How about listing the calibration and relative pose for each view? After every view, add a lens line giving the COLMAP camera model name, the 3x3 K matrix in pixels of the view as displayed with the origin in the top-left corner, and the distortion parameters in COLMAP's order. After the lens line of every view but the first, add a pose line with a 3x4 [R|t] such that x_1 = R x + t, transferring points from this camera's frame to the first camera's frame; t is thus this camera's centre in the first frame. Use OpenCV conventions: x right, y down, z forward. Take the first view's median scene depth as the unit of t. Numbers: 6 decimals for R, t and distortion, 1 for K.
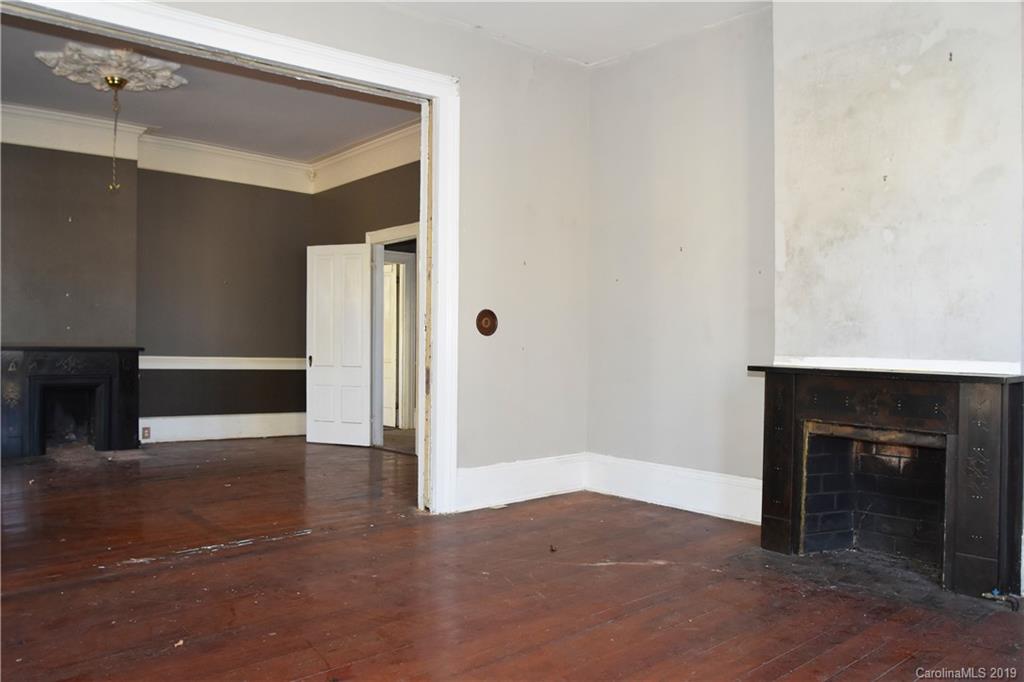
lens RADIAL K [[787.4, 0, 513.5], [0, 787.4, 339.1], [0, 0, 1]] dist [-0.074730, 0.039595]
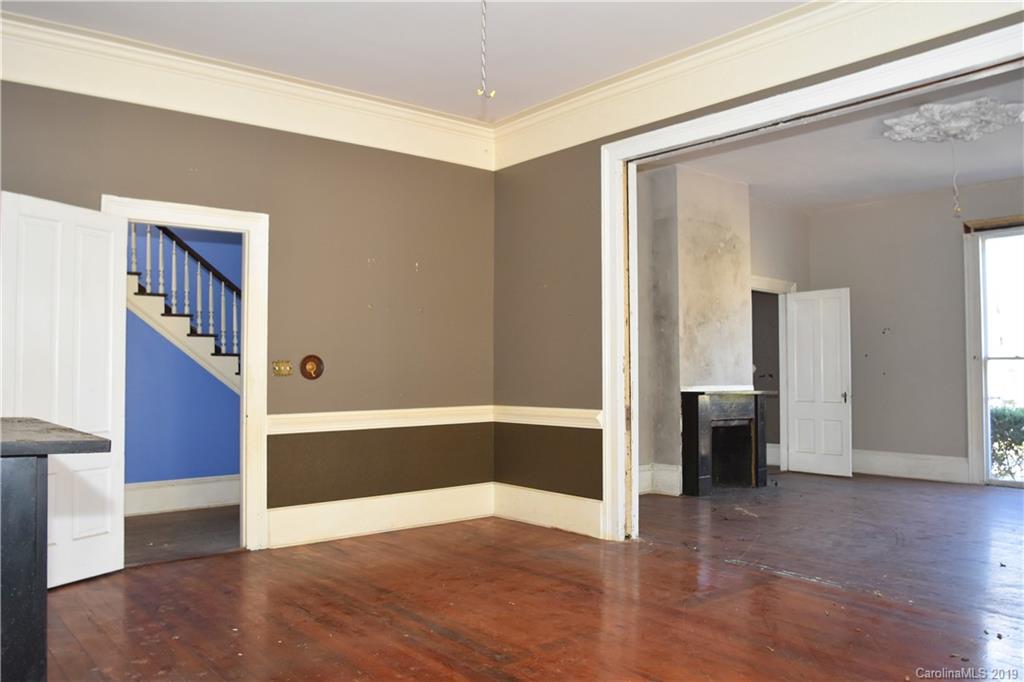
lens RADIAL K [[787.4, 0, 512.2], [0, 787.4, 343.8], [0, 0, 1]] dist [-0.074730, 0.039595]
pose [[-0.051673, 0.023814, 0.998380, -1.487446], [0.013674, 0.999639, -0.023136, -0.041718], [-0.998570, 0.012456, -0.051980, 1.599313]]
